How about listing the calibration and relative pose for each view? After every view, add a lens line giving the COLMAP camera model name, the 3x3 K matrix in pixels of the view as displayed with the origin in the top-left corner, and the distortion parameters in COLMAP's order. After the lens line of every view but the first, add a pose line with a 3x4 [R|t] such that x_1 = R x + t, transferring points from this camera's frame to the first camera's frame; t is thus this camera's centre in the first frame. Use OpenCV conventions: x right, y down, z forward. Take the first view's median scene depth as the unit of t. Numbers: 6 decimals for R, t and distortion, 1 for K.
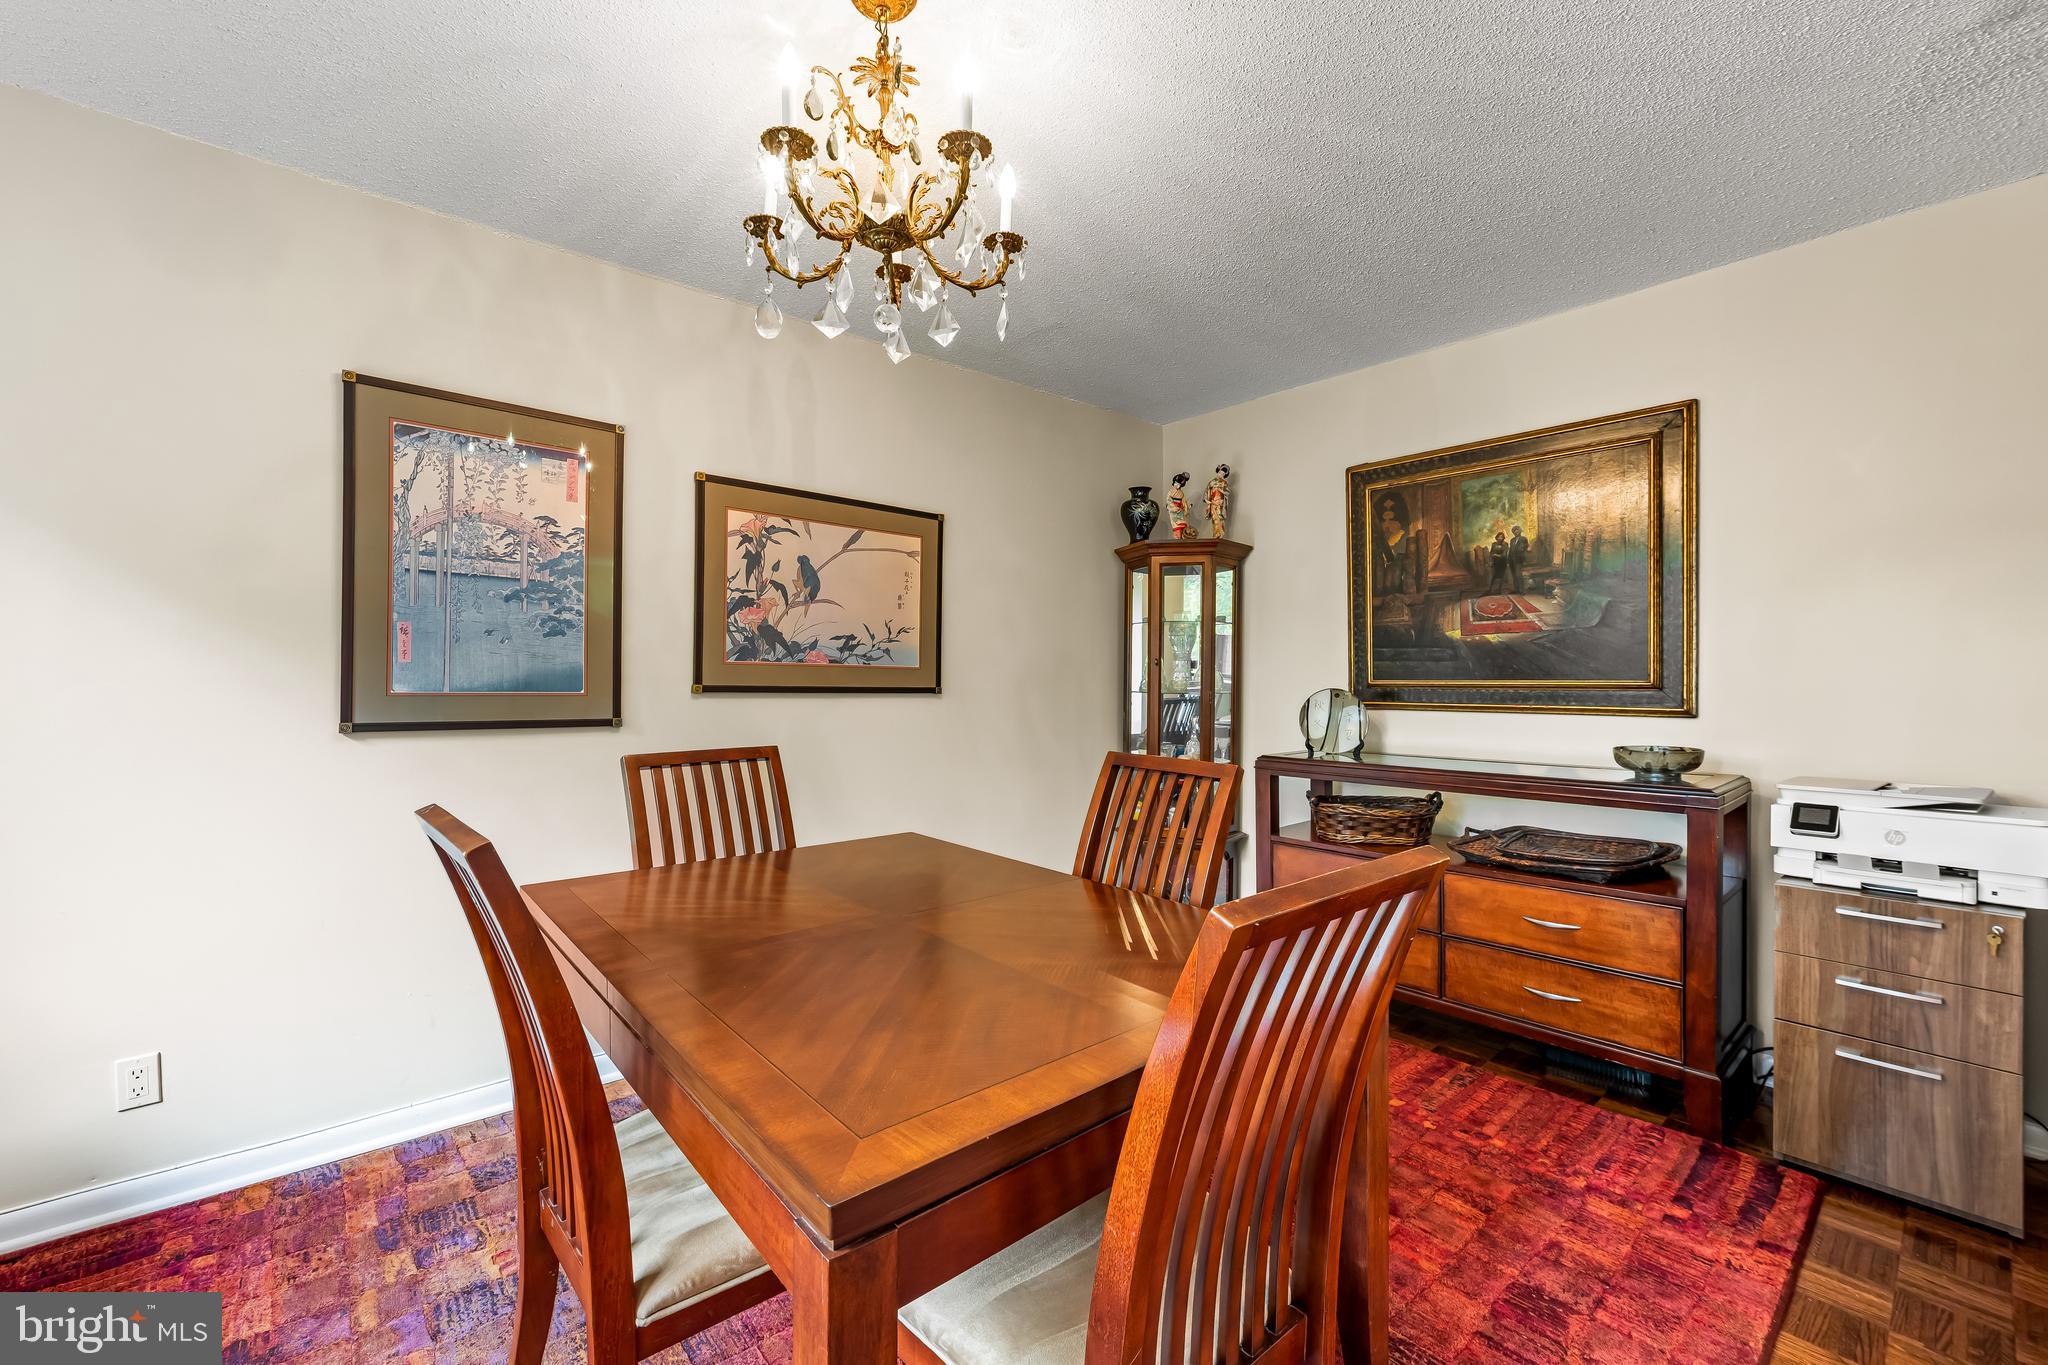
lens RADIAL K [[841.7, 0, 1024.9], [0, 841.7, 648.5], [0, 0, 1]] dist [-0.006885, 0.000242]
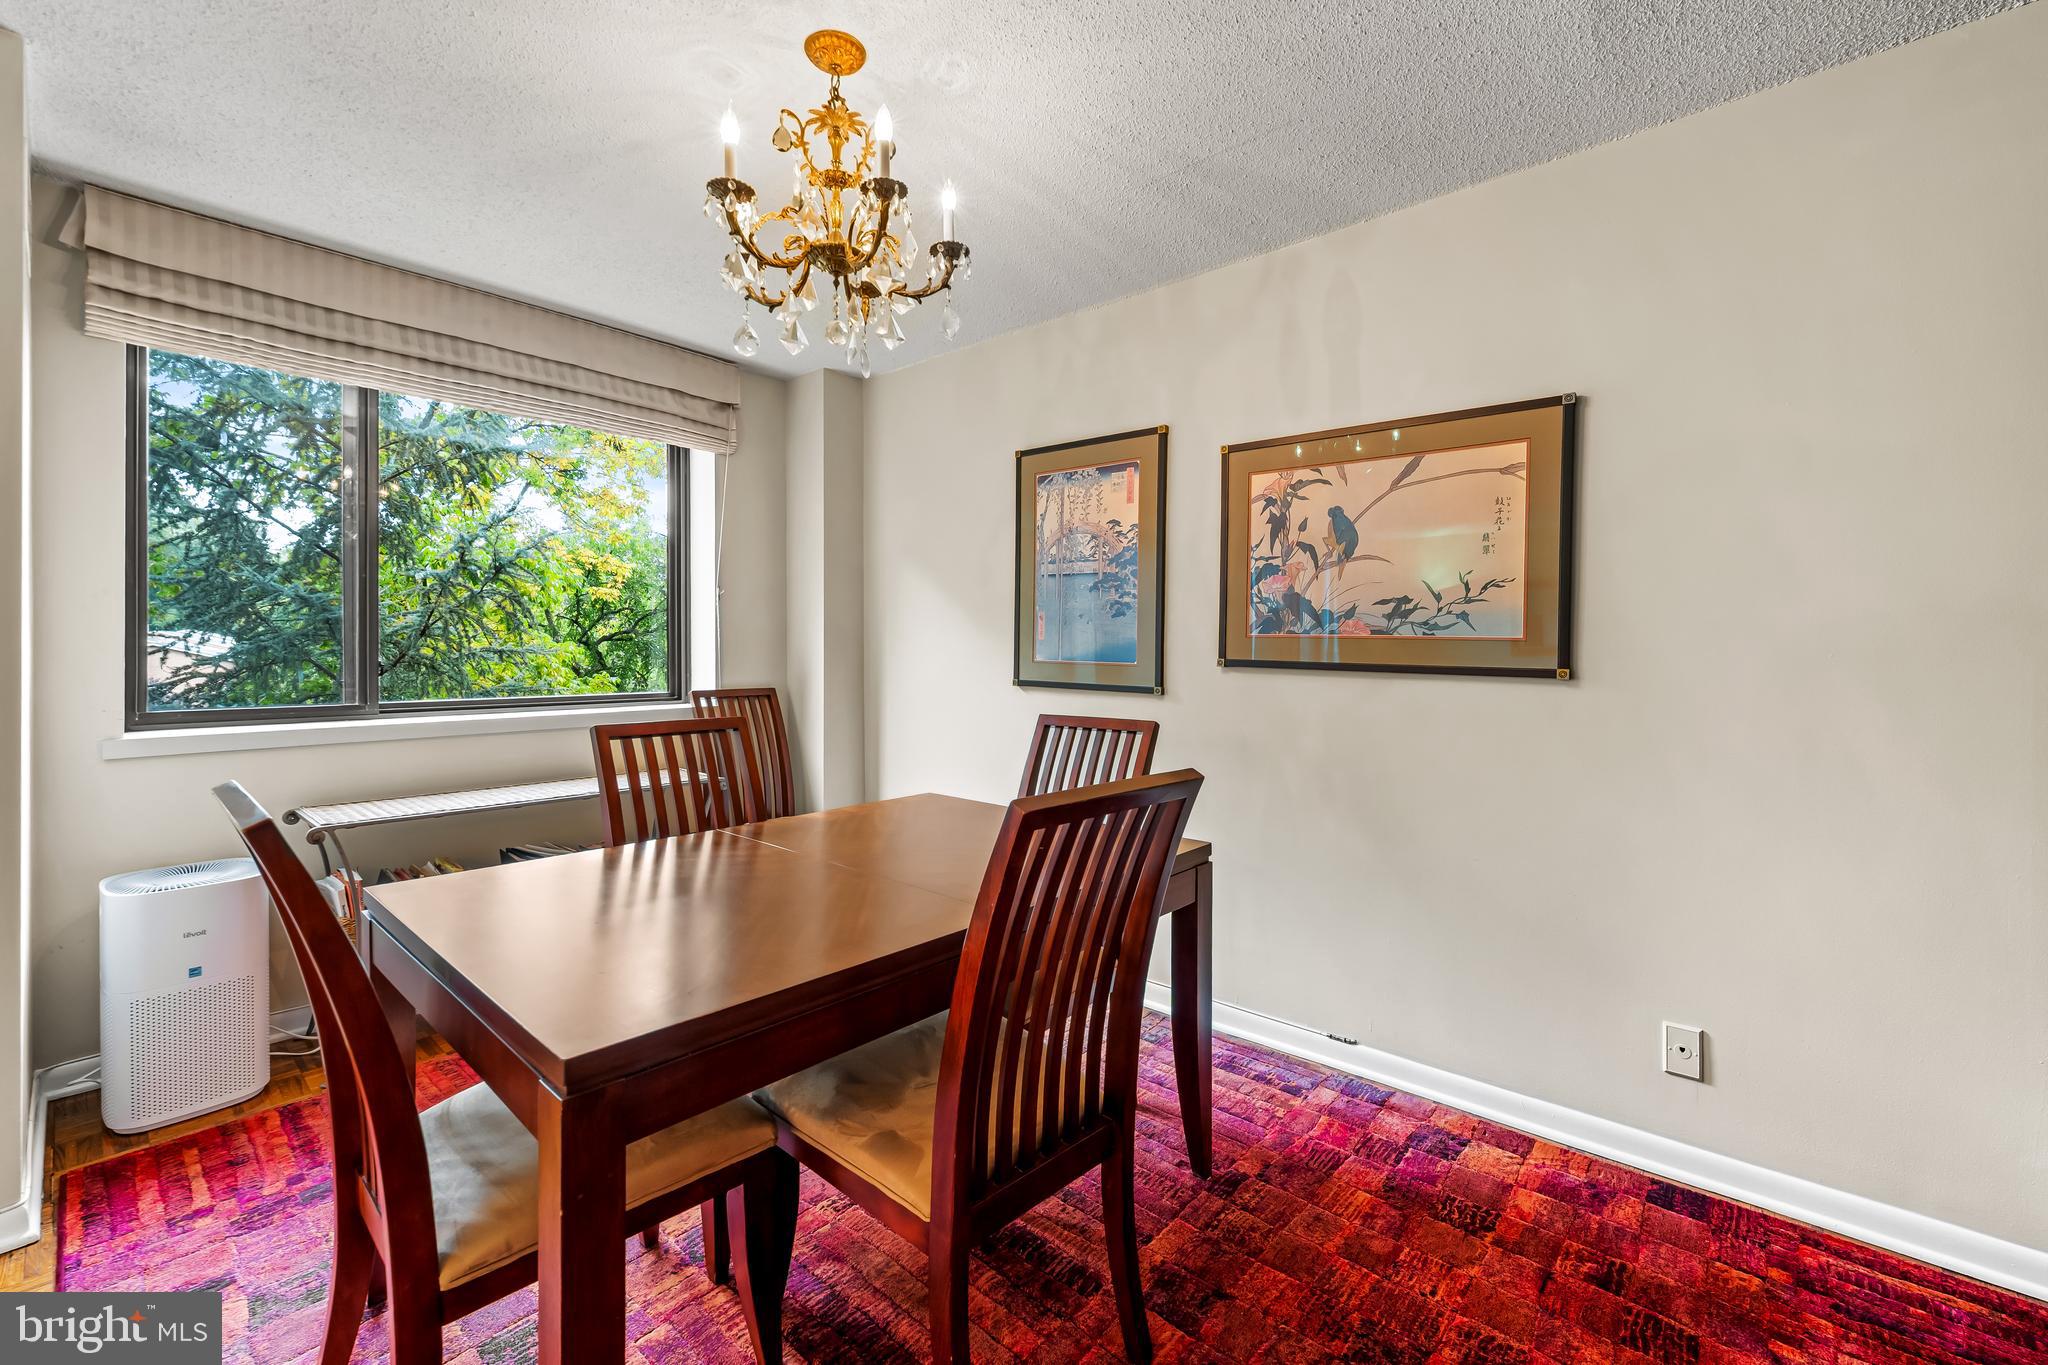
lens RADIAL K [[841.7, 0, 1024.9], [0, 841.7, 648.5], [0, 0, 1]] dist [-0.006885, 0.000242]
pose [[0.133976, -0.002078, -0.990982, 0.554845], [0.025045, 0.999685, 0.001290, 0.023364], [0.990668, -0.024992, 0.133986, 0.608315]]
